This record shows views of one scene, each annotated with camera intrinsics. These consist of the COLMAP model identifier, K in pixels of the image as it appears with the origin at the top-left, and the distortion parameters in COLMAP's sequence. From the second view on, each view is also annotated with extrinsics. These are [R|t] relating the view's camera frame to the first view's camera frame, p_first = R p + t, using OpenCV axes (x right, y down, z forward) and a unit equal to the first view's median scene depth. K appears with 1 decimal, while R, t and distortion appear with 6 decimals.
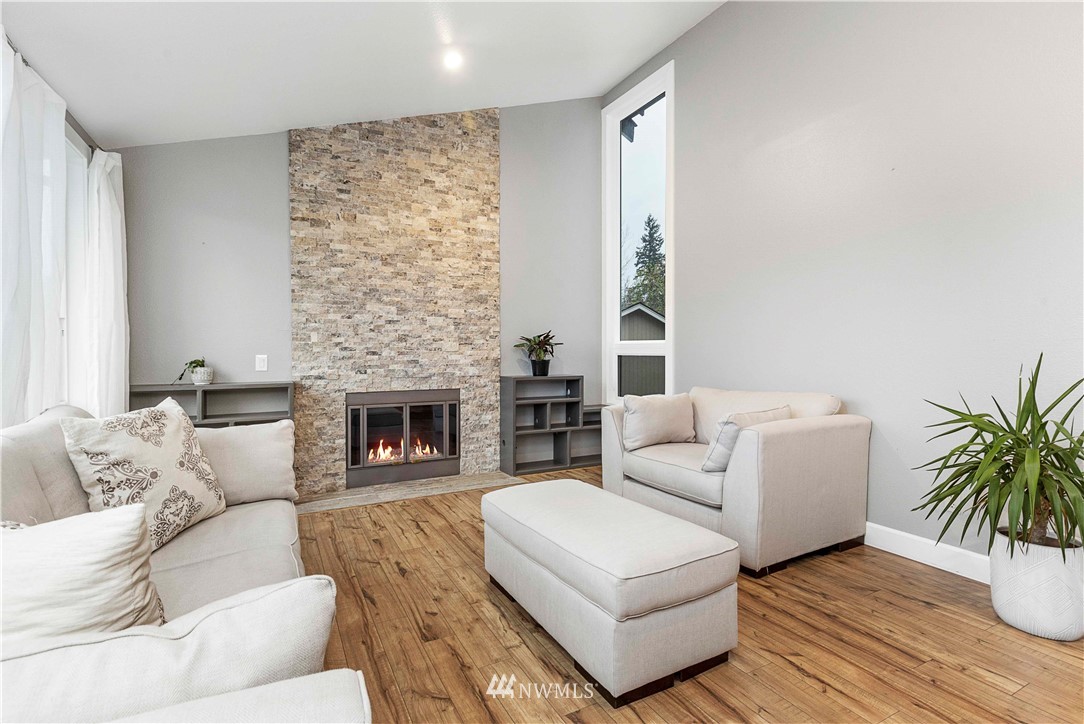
lens RADIAL K [[500.7, 0, 533.2], [0, 500.7, 357.0], [0, 0, 1]] dist [0.008039, -0.002814]
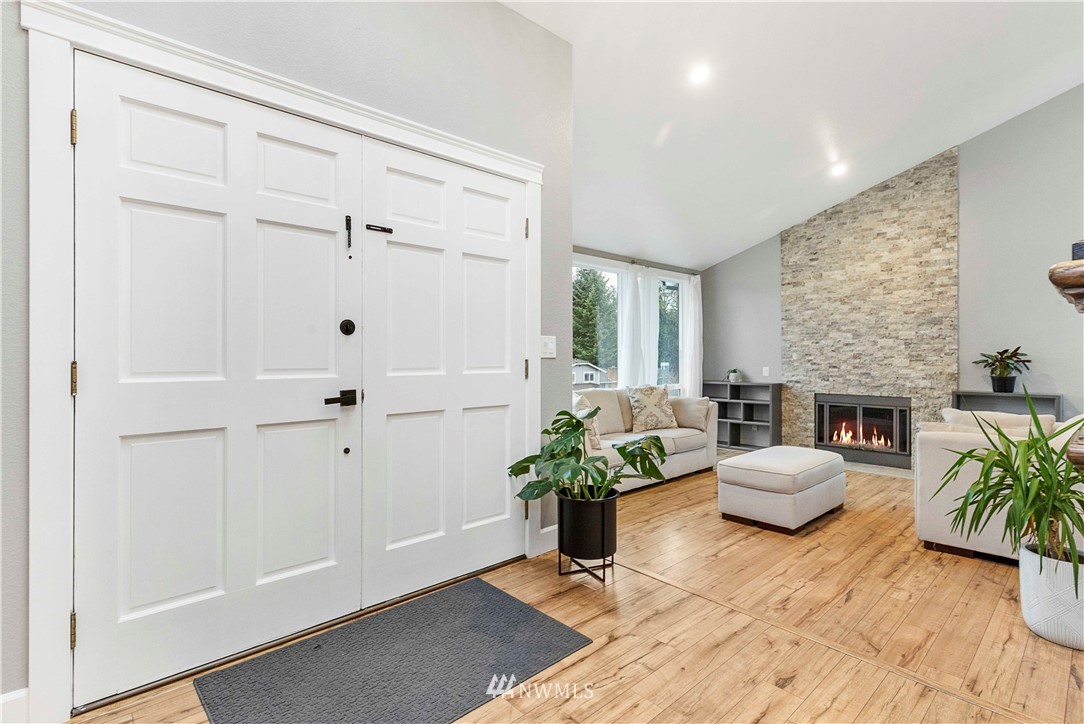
lens RADIAL K [[500.7, 0, 542.5], [0, 500.7, 356.7], [0, 0, 1]] dist [0.008039, -0.002814]
pose [[0.258862, 0.000264, -0.965914, 0.870767], [-0.009326, 0.999954, -0.002226, -0.026334], [0.965869, 0.009584, 0.258853, -0.180596]]
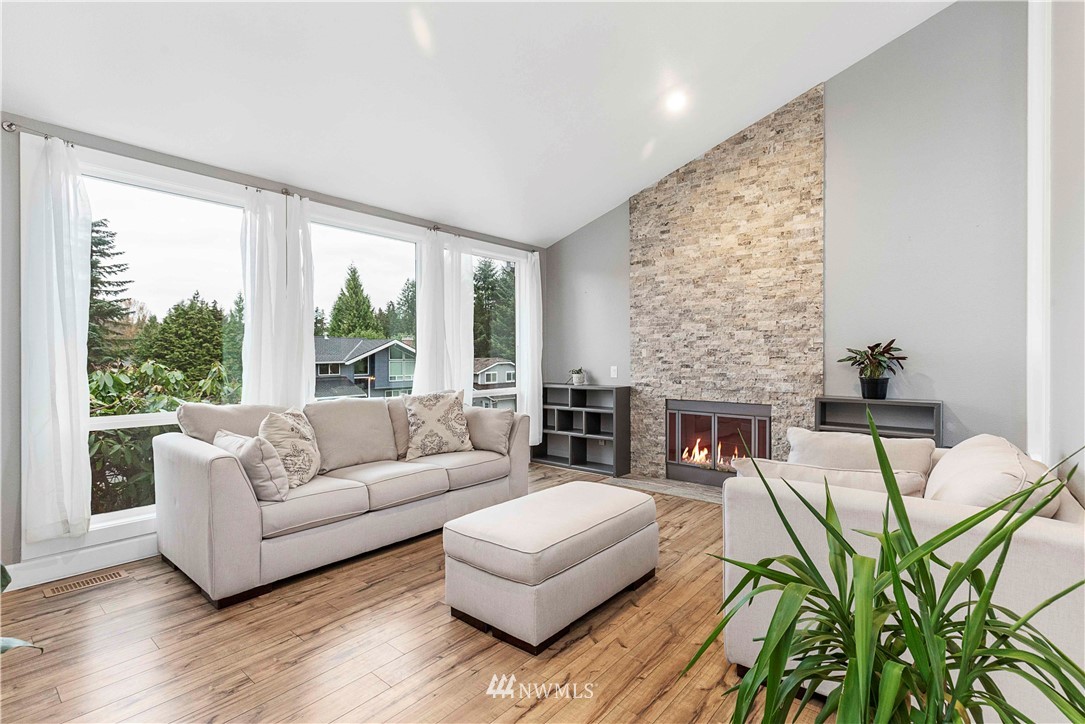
lens RADIAL K [[501.2, 0, 534.3], [0, 501.2, 358.0], [0, 0, 1]] dist [0.008039, -0.002814]
pose [[0.377251, 0.003886, -0.926103, 0.622888], [-0.008257, 0.999966, 0.000833, -0.024690], [0.926074, 0.007333, 0.377270, 0.252522]]
